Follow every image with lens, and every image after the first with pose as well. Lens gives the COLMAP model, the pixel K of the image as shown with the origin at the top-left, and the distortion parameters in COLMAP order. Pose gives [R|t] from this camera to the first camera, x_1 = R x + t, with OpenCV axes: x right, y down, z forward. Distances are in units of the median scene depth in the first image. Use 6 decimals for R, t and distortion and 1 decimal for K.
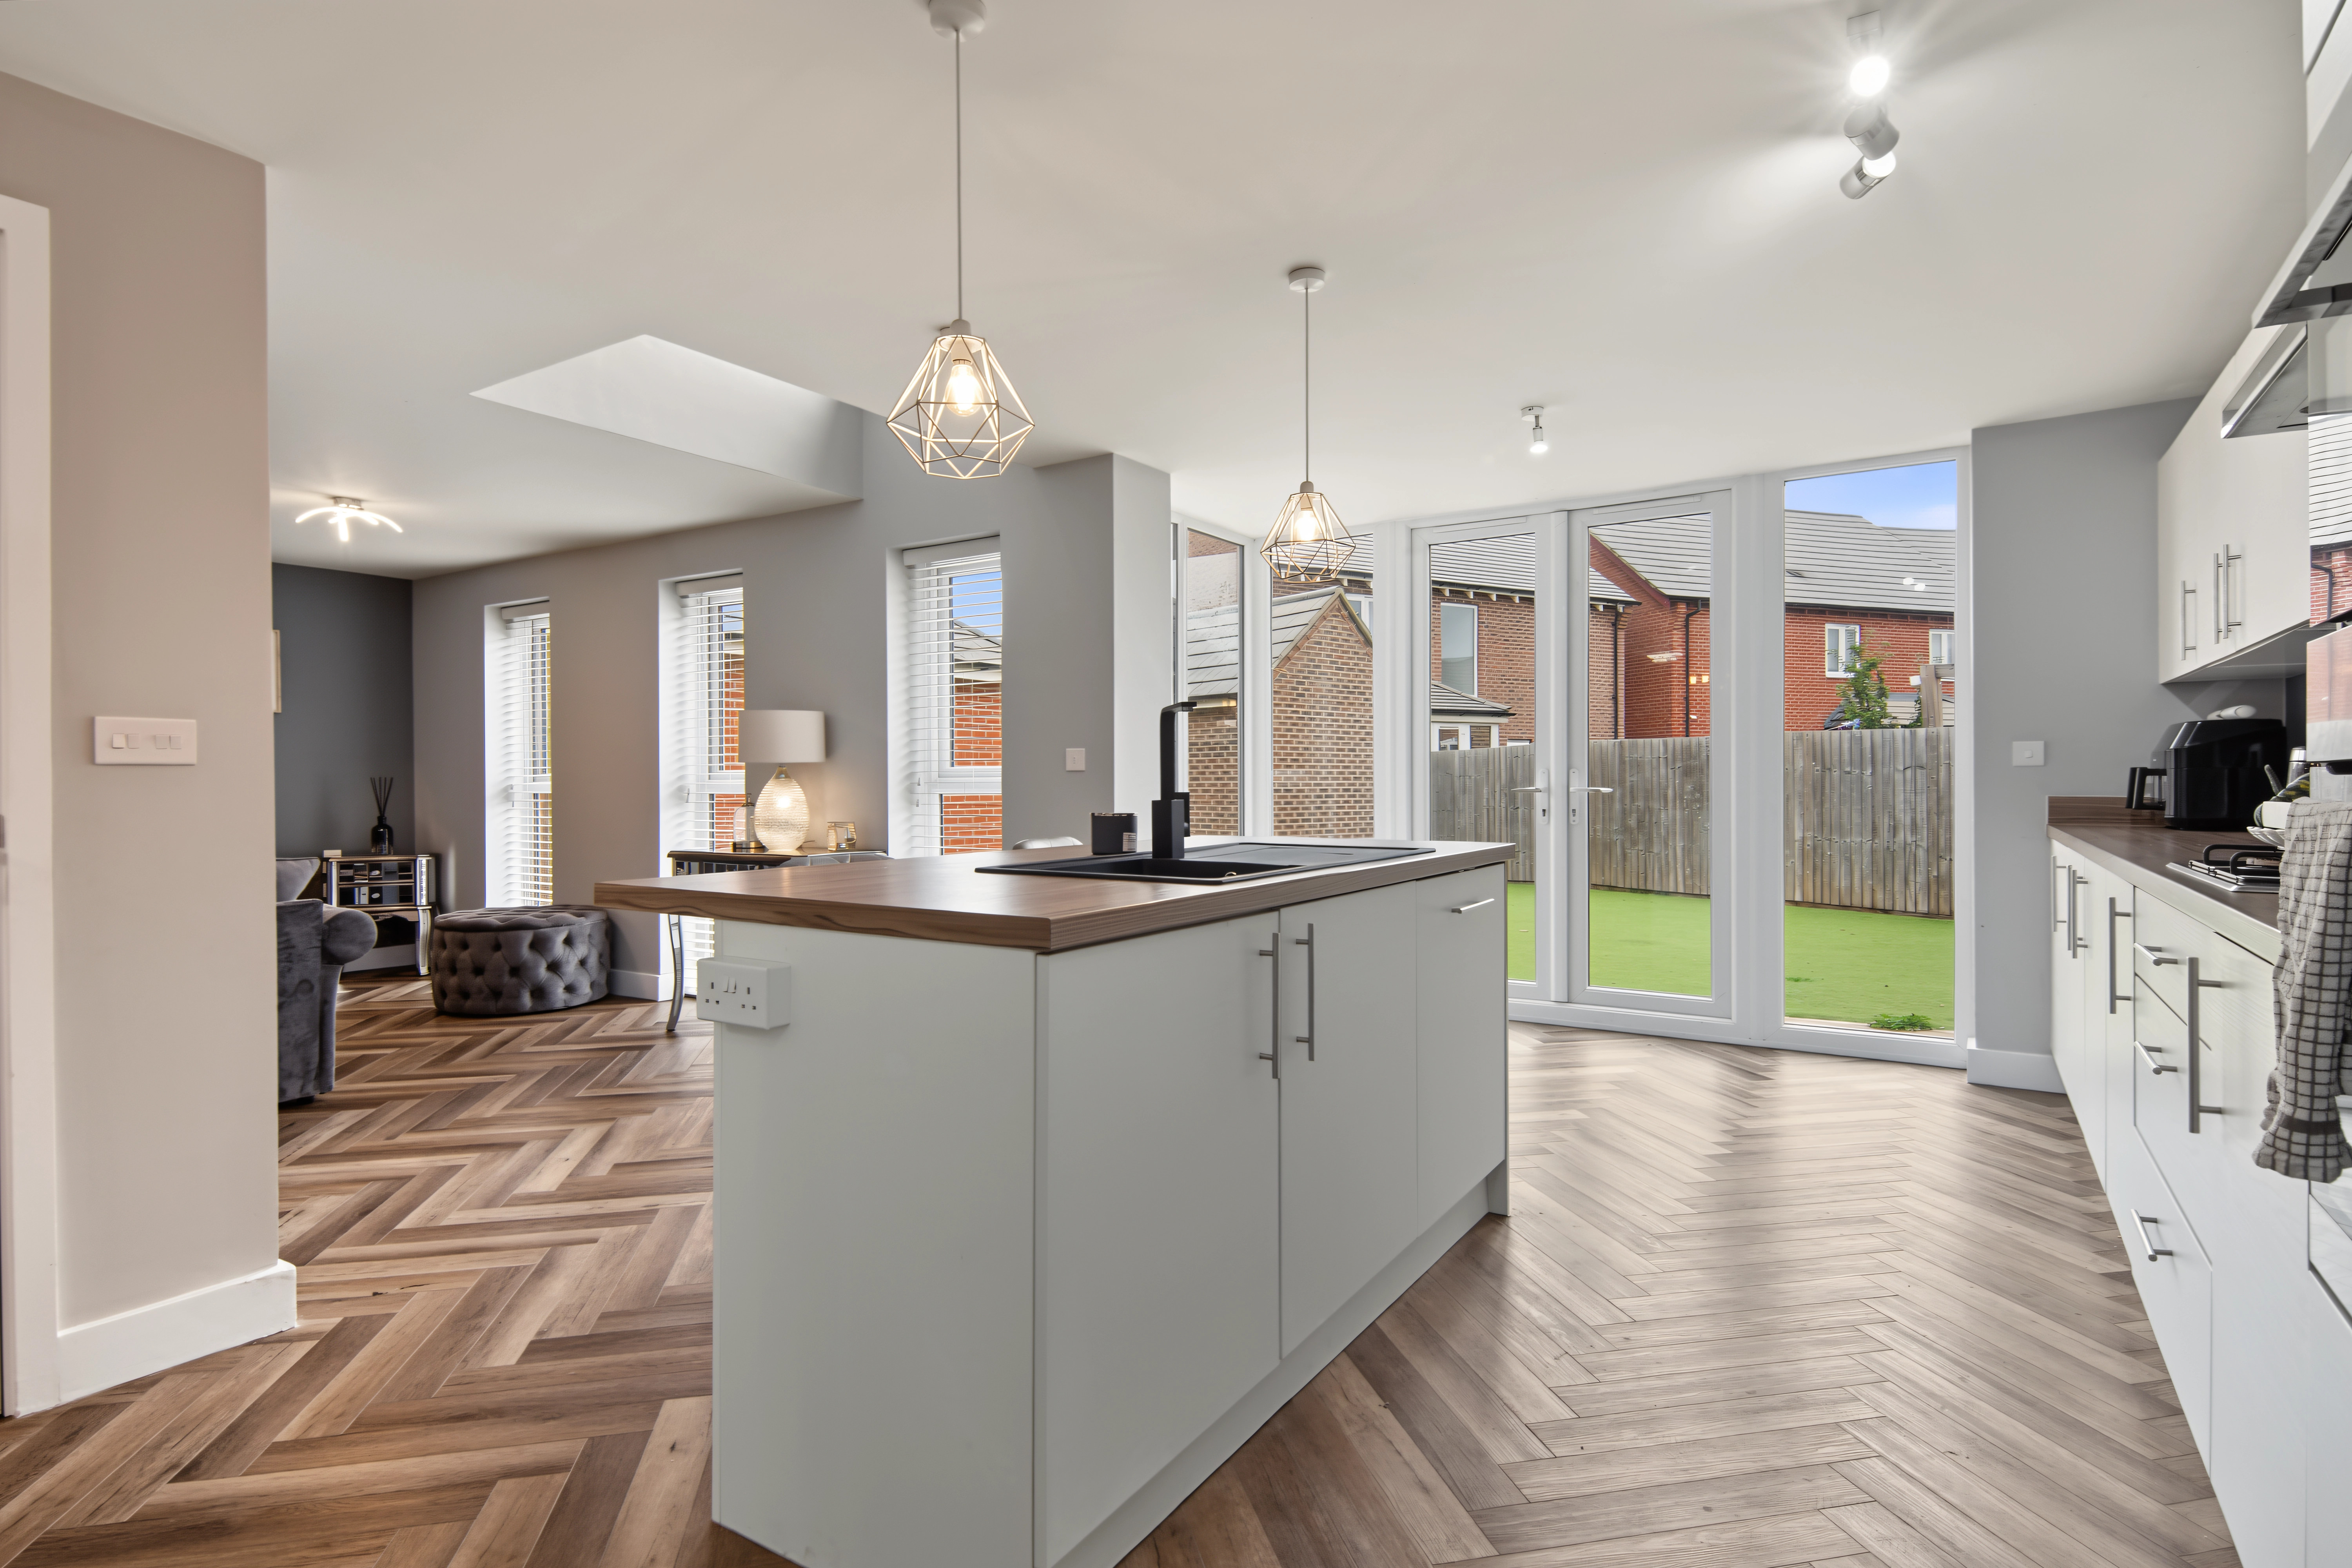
lens RADIAL K [[1194.0, 0, 1174.3], [0, 1194.0, 781.9], [0, 0, 1]] dist [0.019523, 0.000083]
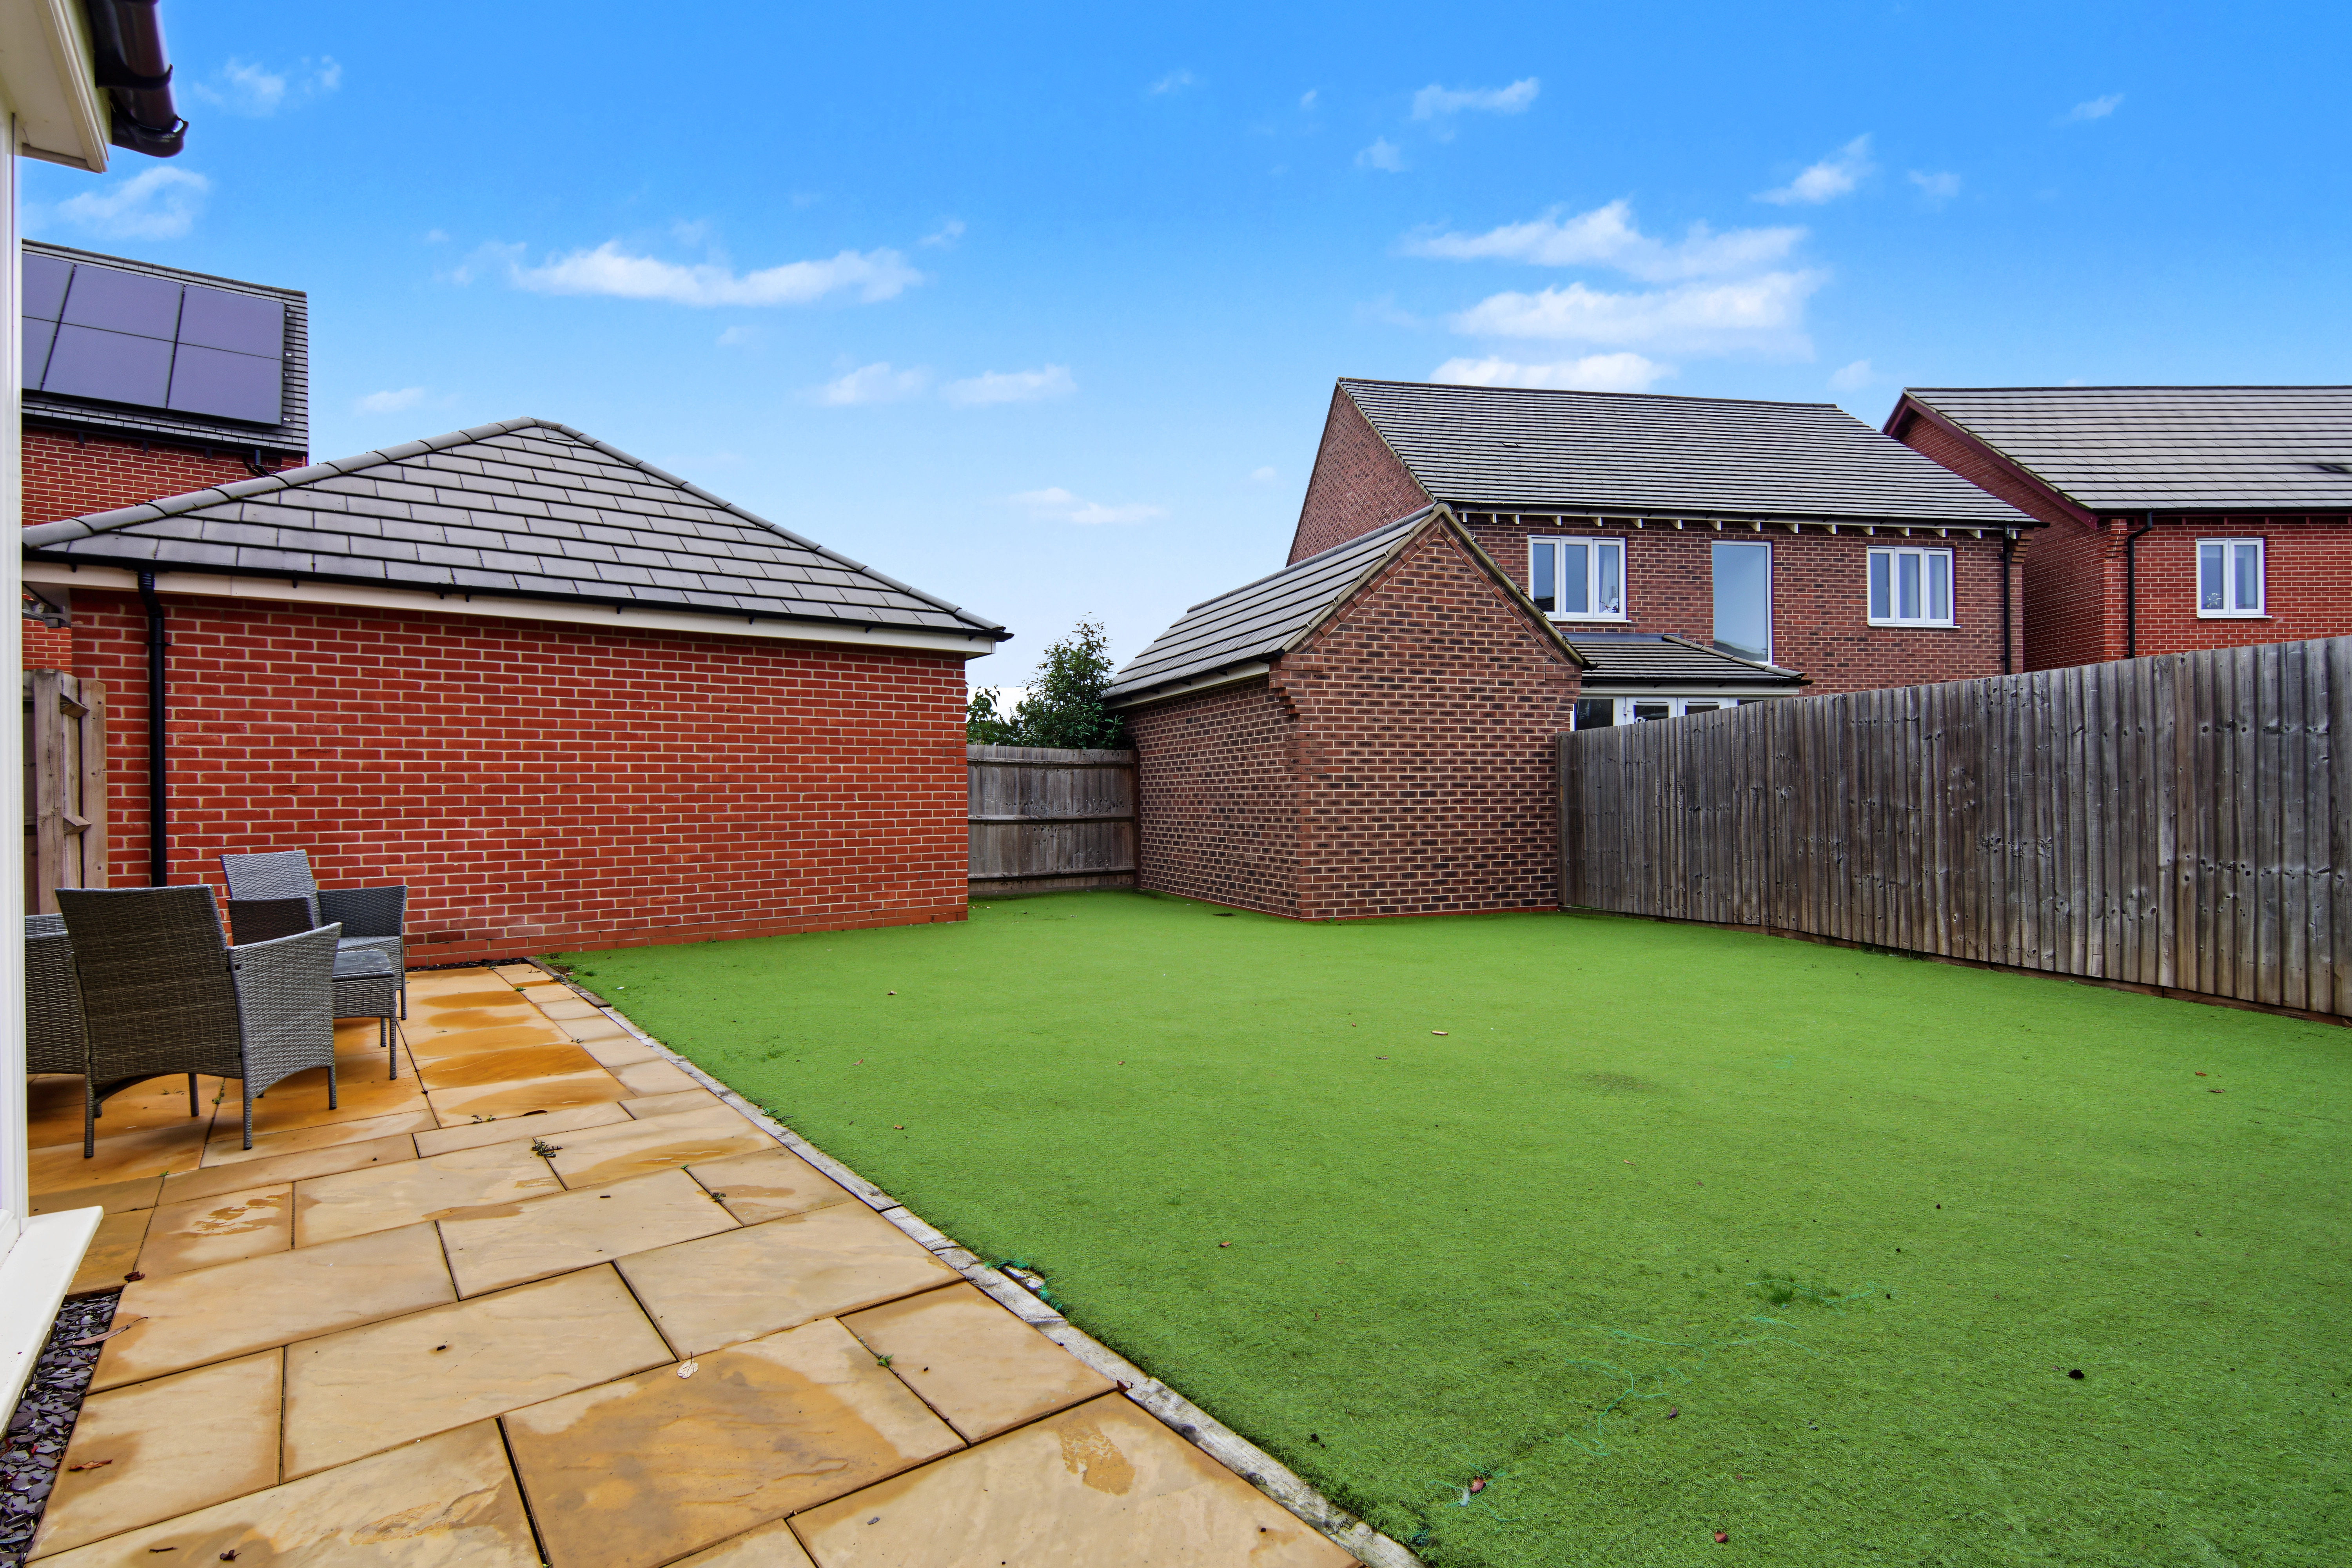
lens RADIAL K [[1149.5, 0, 1167.3], [0, 1149.5, 785.0], [0, 0, 1]] dist [0.001565, 0.000308]
pose [[0.939058, -0.010981, -0.343583, 0.257260], [0.009022, 0.999933, -0.007299, 0.011780], [0.343640, 0.003754, 0.939094, 0.349339]]
